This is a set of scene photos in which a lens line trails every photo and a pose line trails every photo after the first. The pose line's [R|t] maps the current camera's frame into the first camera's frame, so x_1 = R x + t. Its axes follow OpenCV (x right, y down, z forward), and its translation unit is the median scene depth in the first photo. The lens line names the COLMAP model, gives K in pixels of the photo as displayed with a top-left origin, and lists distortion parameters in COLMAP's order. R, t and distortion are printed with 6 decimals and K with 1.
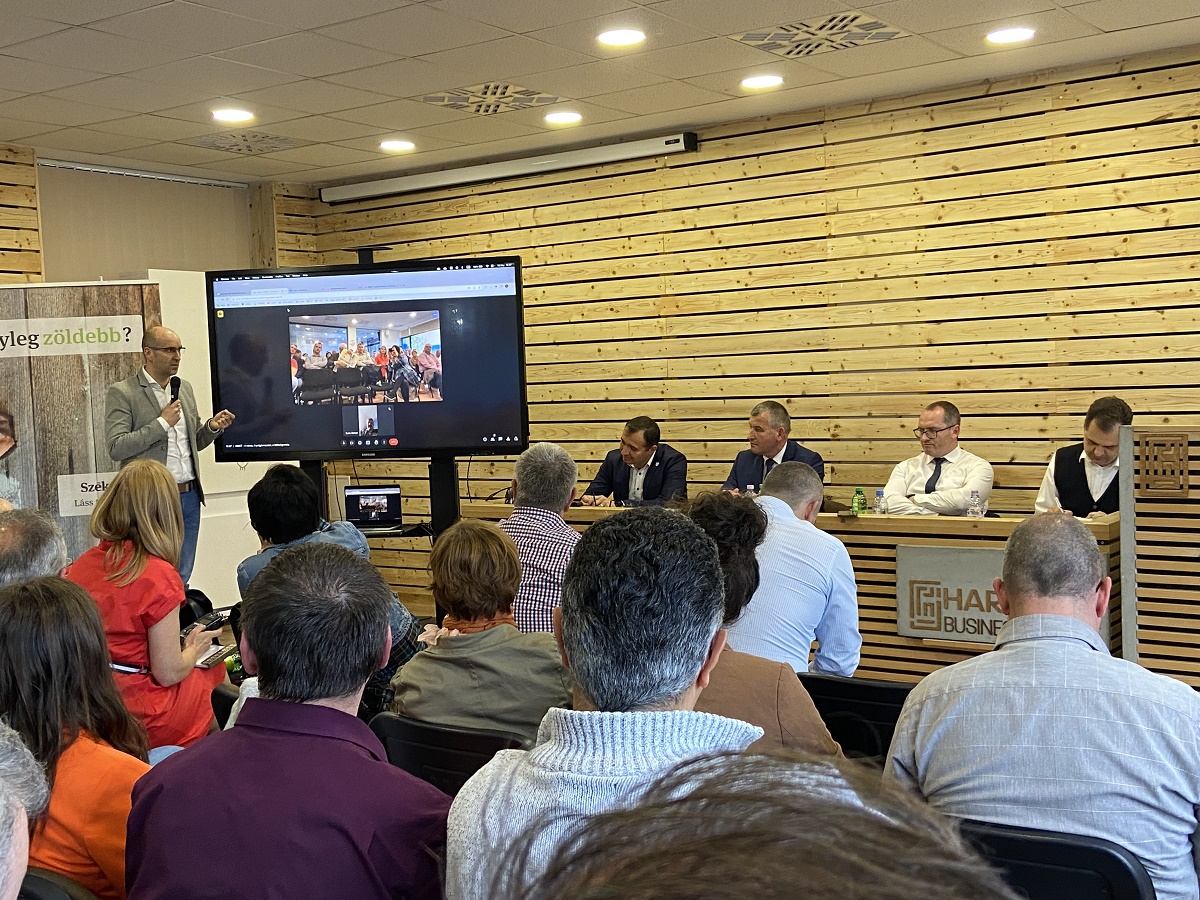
lens RADIAL K [[1400.2, 0, 599.9], [0, 1400.2, 453.9], [0, 0, 1]] dist [0.084443, 0.000000]
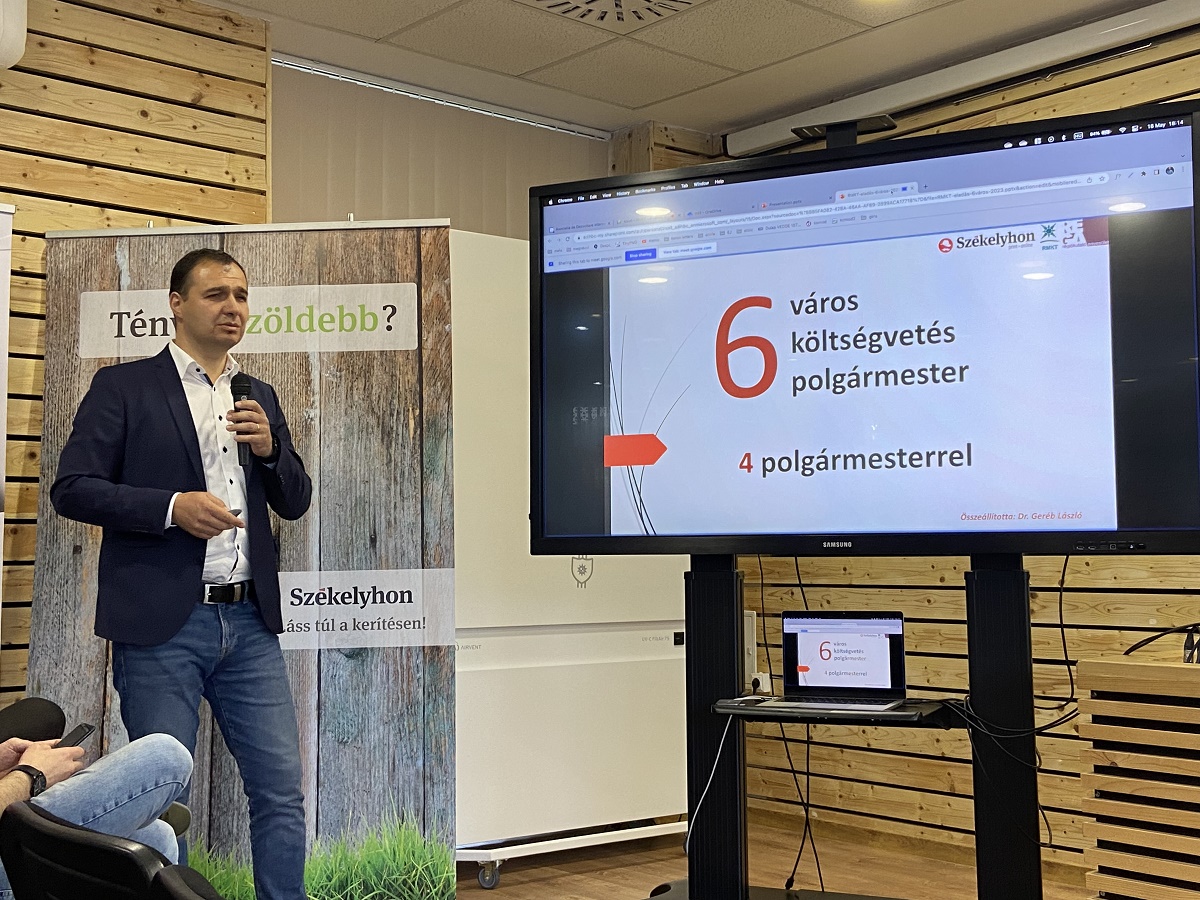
lens RADIAL K [[1503.8, 0, 598.9], [0, 1503.8, 447.7], [0, 0, 1]] dist [0.080617, 0.000000]
pose [[0.971089, 0.011114, -0.238458, -0.121781], [-0.039731, 0.992508, -0.115543, 0.029711], [0.235387, 0.121677, 0.964255, 0.483578]]
